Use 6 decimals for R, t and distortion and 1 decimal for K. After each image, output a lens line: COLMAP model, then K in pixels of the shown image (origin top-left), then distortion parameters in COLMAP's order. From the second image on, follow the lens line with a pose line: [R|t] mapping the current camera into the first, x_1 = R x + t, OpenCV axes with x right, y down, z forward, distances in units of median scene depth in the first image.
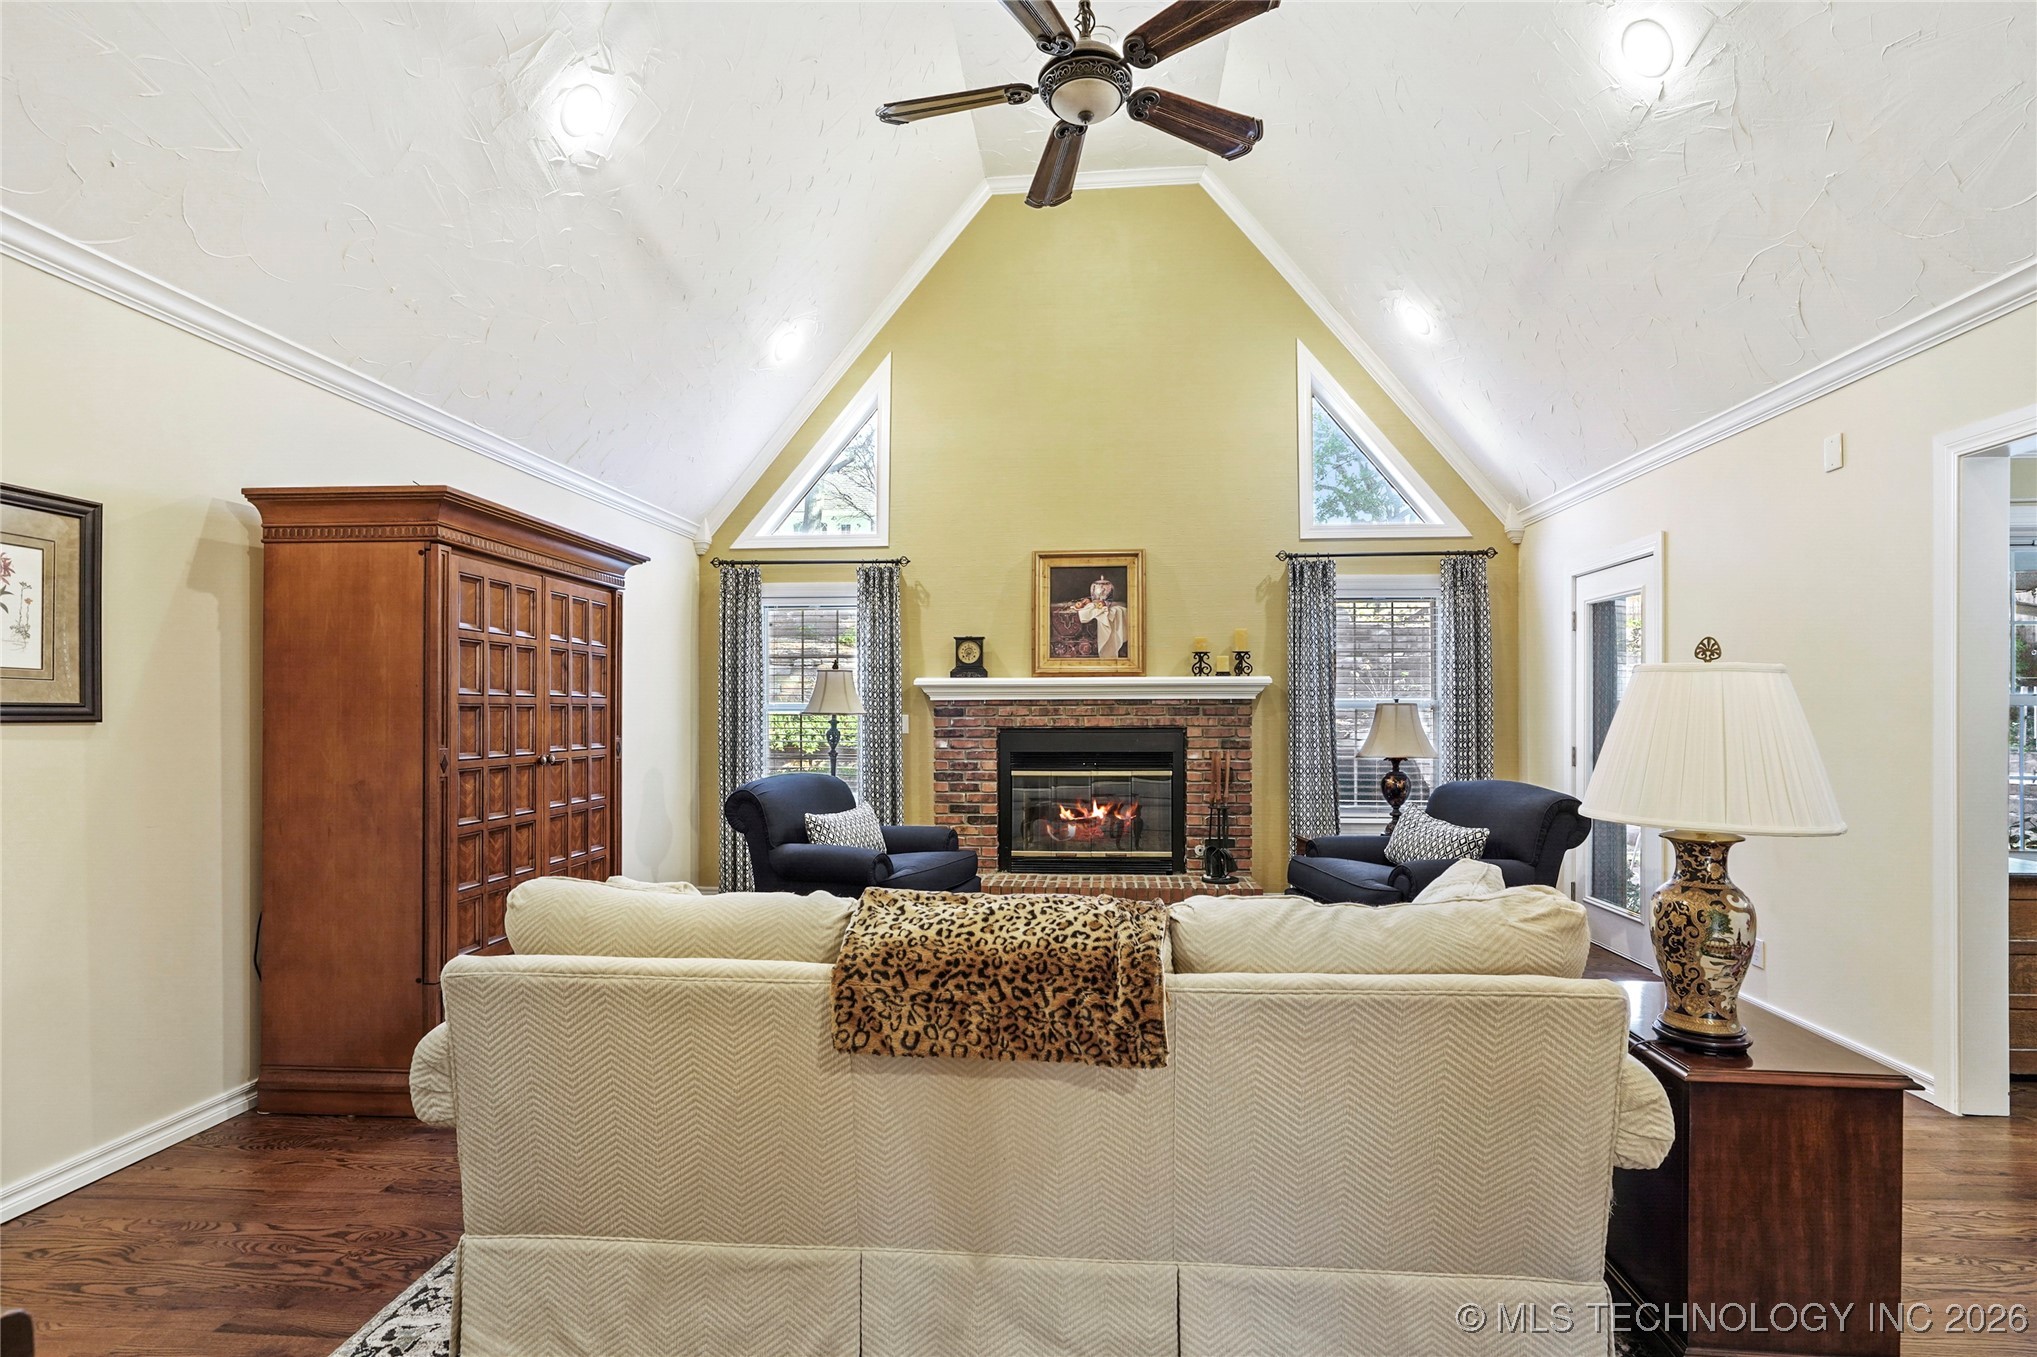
lens RADIAL K [[957.6, 0, 1020.5], [0, 957.6, 690.9], [0, 0, 1]] dist [0.001109, 0.000279]
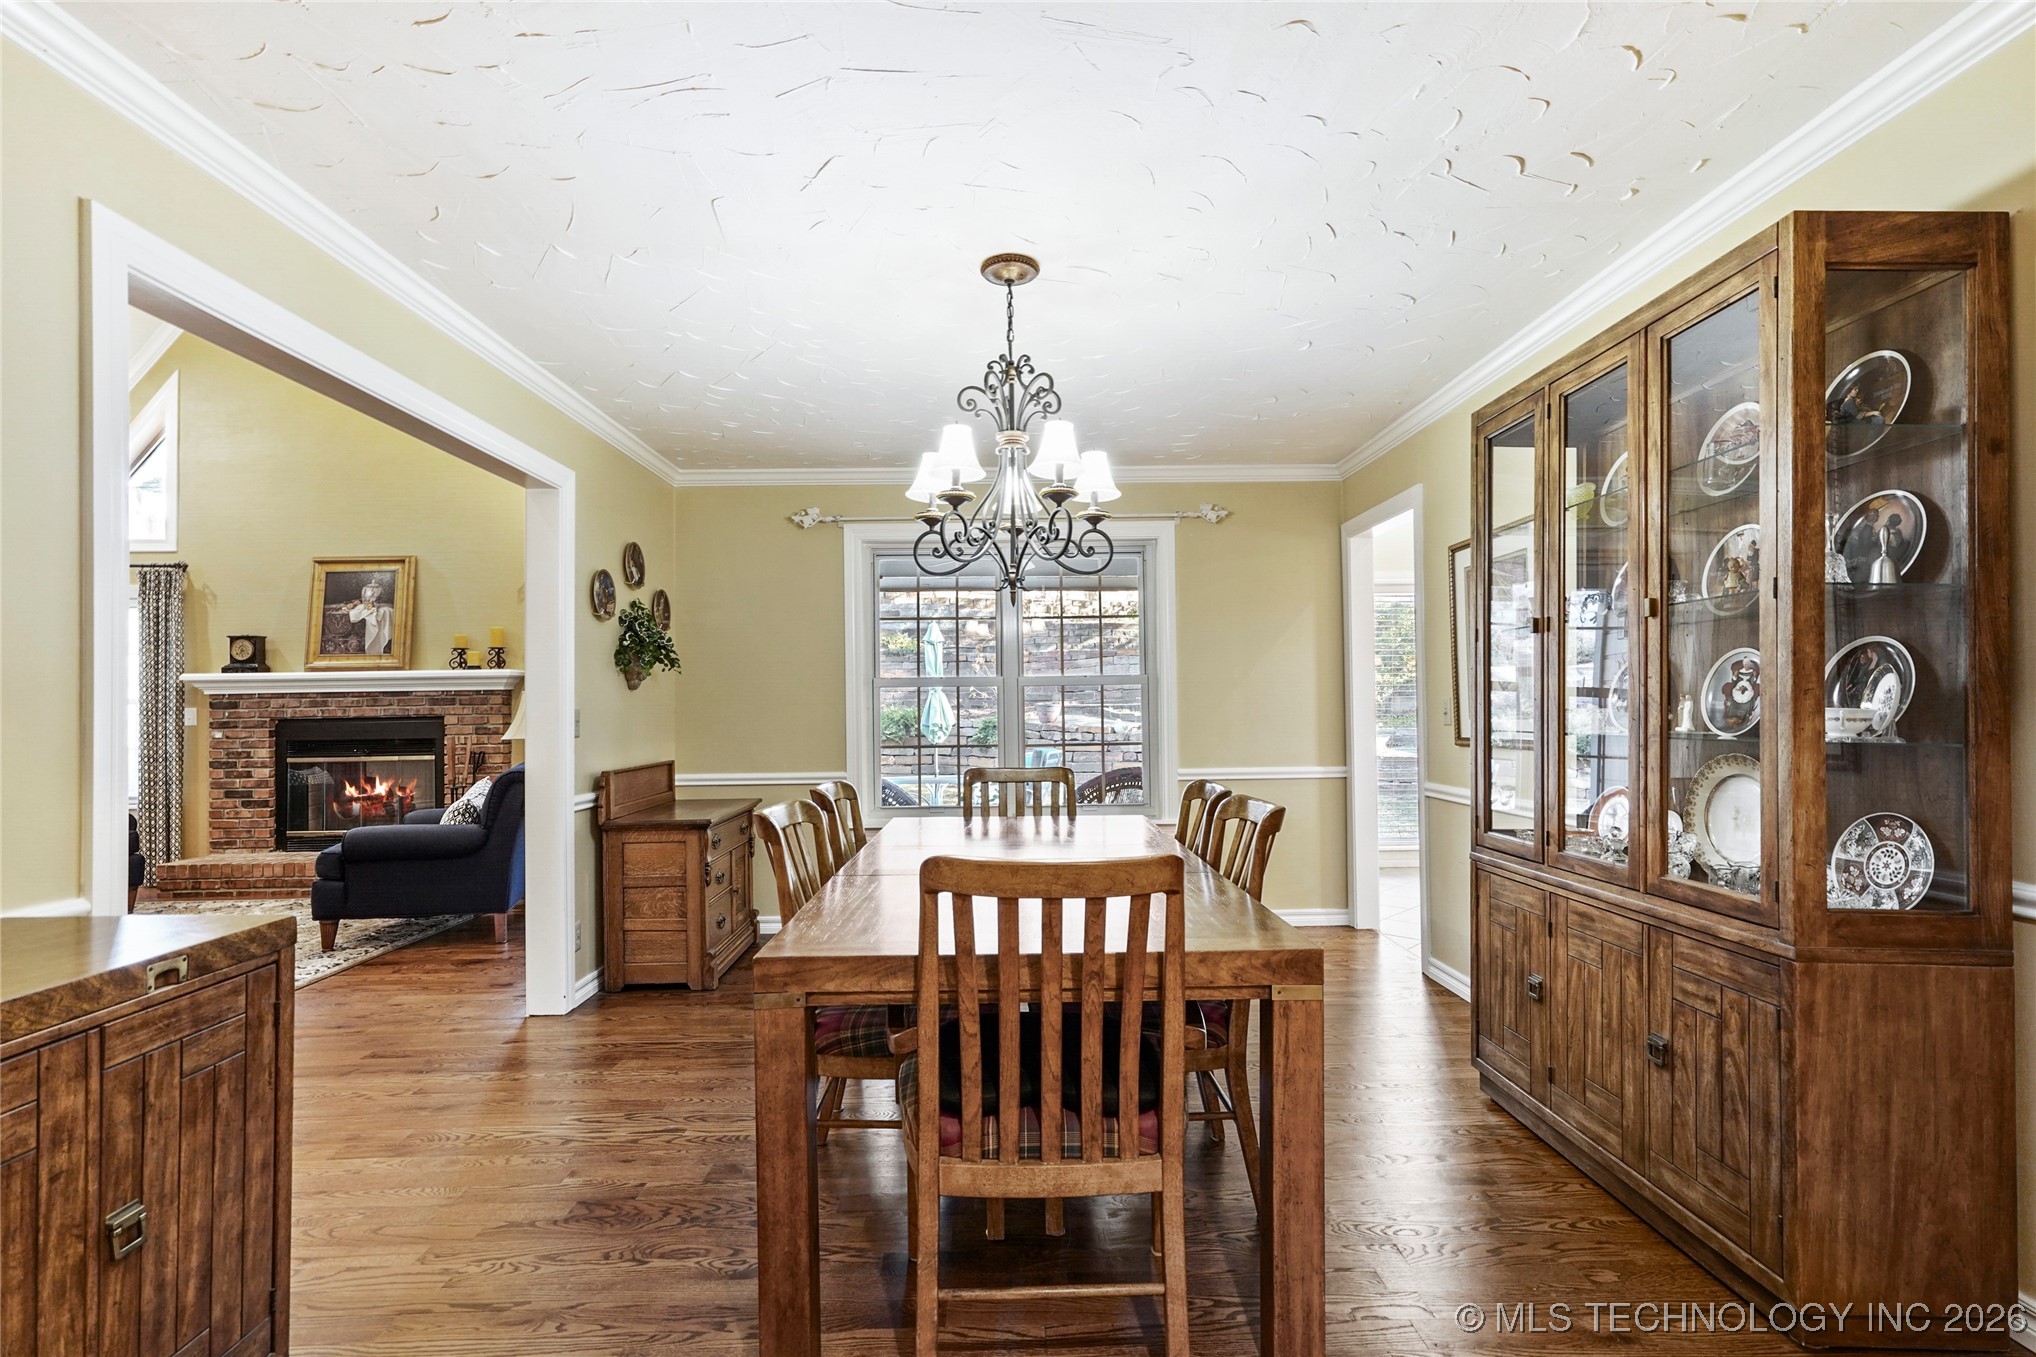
lens RADIAL K [[957.1, 0, 1020.0], [0, 957.1, 690.9], [0, 0, 1]] dist [0.001109, 0.000279]
pose [[0.993570, -0.011387, 0.112646, 0.701843], [0.011241, 0.999935, 0.001932, 0.014162], [-0.112661, -0.000653, 0.993633, -0.180413]]
